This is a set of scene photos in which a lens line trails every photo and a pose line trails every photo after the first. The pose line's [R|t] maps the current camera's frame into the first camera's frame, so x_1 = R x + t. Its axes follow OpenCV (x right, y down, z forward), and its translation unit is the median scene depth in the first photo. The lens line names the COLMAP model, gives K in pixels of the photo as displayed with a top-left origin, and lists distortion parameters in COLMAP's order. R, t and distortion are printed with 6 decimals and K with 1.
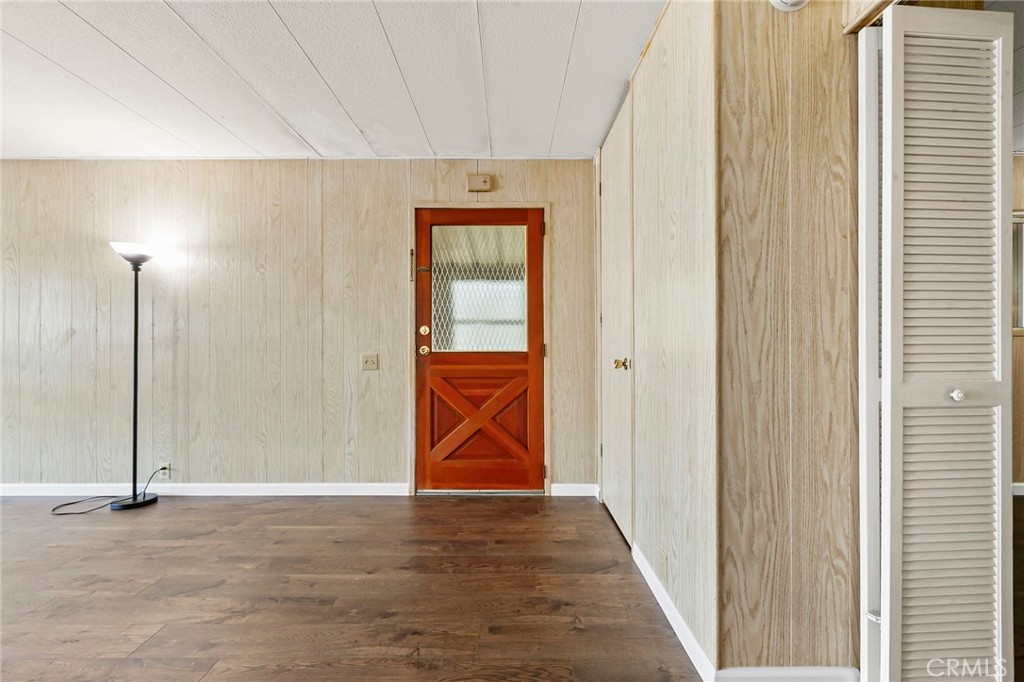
lens RADIAL K [[466.7, 0, 512.0], [0, 466.7, 341.0], [0, 0, 1]] dist [-0.001349, -0.000015]
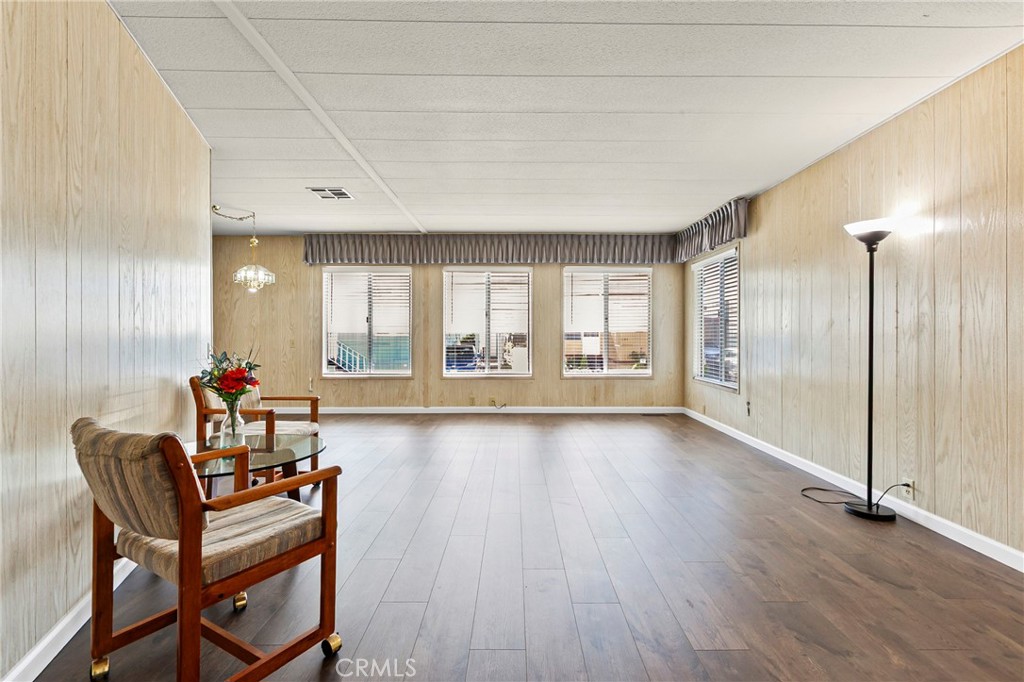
lens RADIAL K [[468.9, 0, 518.3], [0, 468.9, 333.7], [0, 0, 1]] dist [0.001943, 0.000804]
pose [[0.007591, -0.002084, -0.999969, 0.078129], [0.000460, 0.999998, -0.002081, 0.007560], [0.999971, -0.000444, 0.007592, 0.307721]]
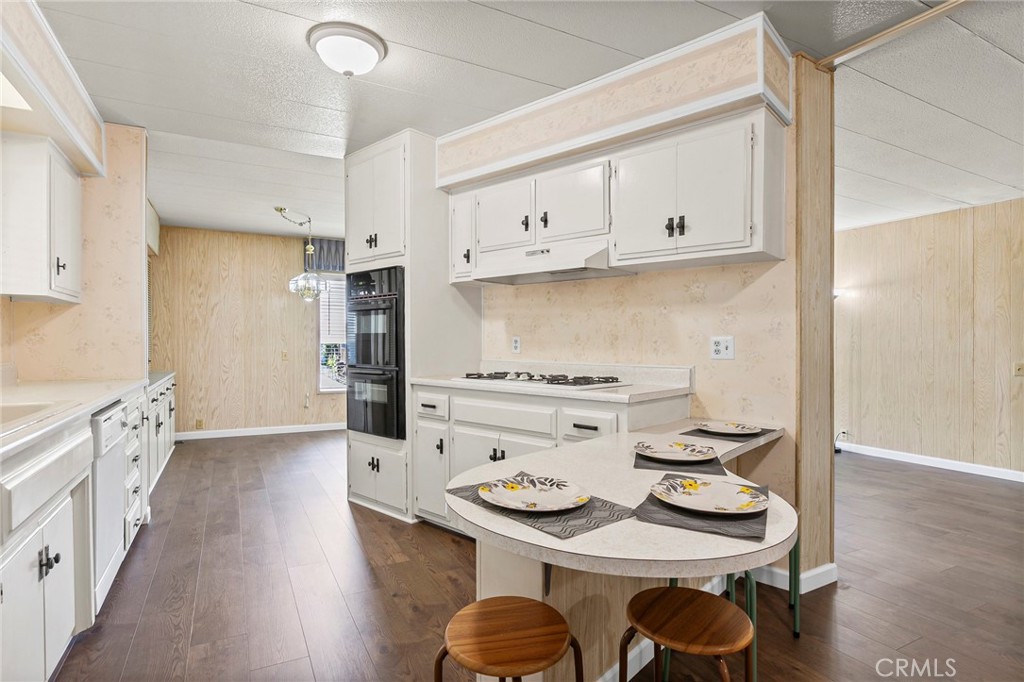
lens RADIAL K [[525.8, 0, 512.0], [0, 525.8, 341.0], [0, 0, 1]] dist [0.000446, -0.000209]
pose [[0.465483, -0.000061, -0.885057, 0.271666], [-0.008414, 0.999955, -0.004495, -0.010246], [0.885017, 0.009539, 0.465462, -0.765401]]
